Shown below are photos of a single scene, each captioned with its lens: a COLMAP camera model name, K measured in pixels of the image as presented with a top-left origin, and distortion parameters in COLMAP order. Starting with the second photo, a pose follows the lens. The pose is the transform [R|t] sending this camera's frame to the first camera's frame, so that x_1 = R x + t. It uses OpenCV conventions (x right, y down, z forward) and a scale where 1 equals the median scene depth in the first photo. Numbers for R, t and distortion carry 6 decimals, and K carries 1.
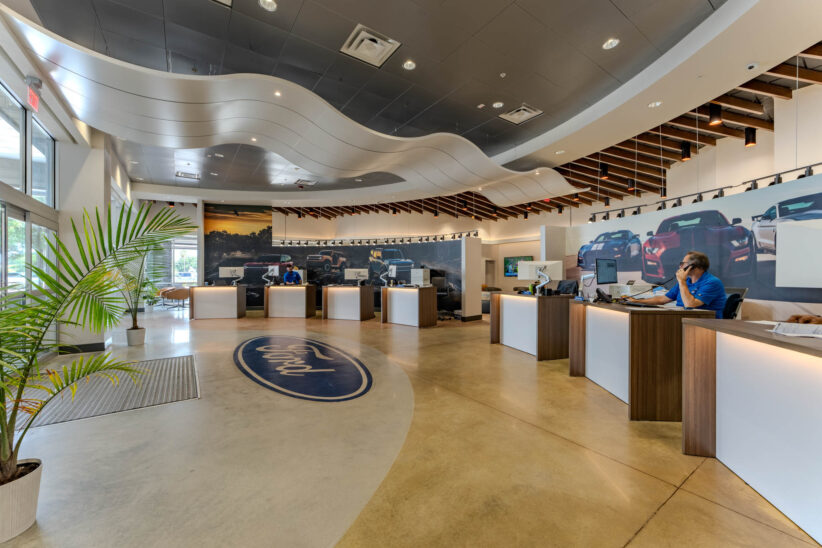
lens RADIAL K [[329.1, 0, 414.6], [0, 329.1, 275.7], [0, 0, 1]] dist [-0.000350, -0.000087]
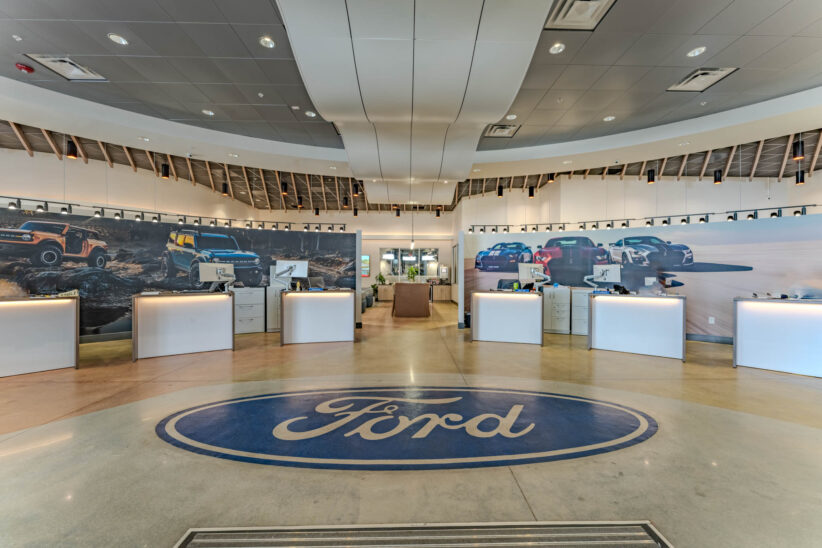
lens RADIAL K [[329.1, 0, 413.1], [0, 329.1, 275.1], [0, 0, 1]] dist [-0.000350, -0.000087]
pose [[0.555886, 0.002356, 0.831255, -0.696215], [-0.001873, 0.999997, -0.001582, 0.000532], [-0.831257, -0.000677, 0.555889, 0.561457]]
